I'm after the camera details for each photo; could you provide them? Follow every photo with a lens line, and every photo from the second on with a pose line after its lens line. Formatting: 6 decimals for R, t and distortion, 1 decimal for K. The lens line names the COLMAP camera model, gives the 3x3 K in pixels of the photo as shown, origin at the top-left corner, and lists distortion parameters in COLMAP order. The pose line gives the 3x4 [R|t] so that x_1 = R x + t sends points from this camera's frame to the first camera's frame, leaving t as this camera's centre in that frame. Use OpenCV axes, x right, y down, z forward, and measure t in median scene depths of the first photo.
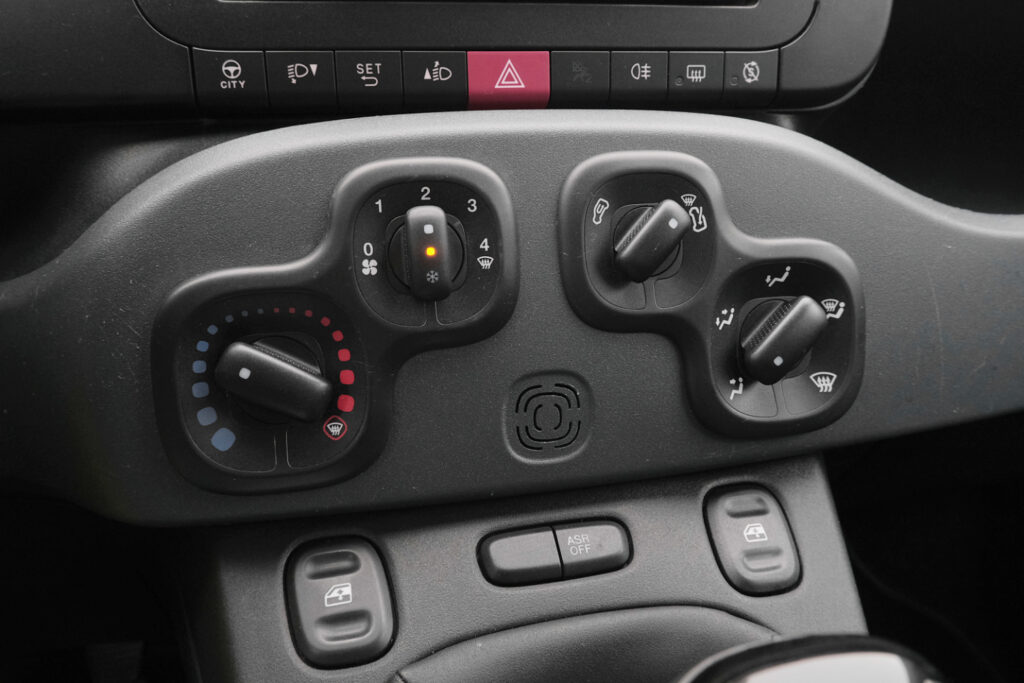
lens RADIAL K [[778.7, 0, 512.0], [0, 778.7, 341.5], [0, 0, 1]] dist [-0.005833, -0.003199]
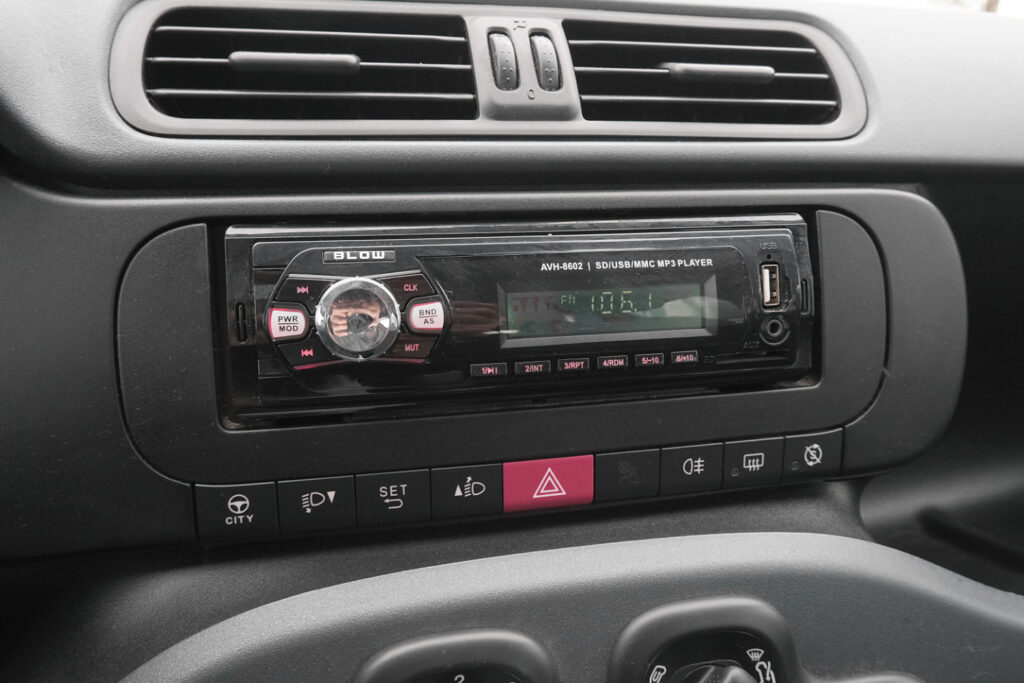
lens RADIAL K [[778.7, 0, 512.0], [0, 778.7, 341.5], [0, 0, 1]] dist [-0.005833, -0.003199]
pose [[0.999951, 0.007102, 0.006854, -0.055466], [-0.006733, 0.998603, -0.052413, -0.475392], [-0.007217, 0.052364, 0.998602, 0.101842]]
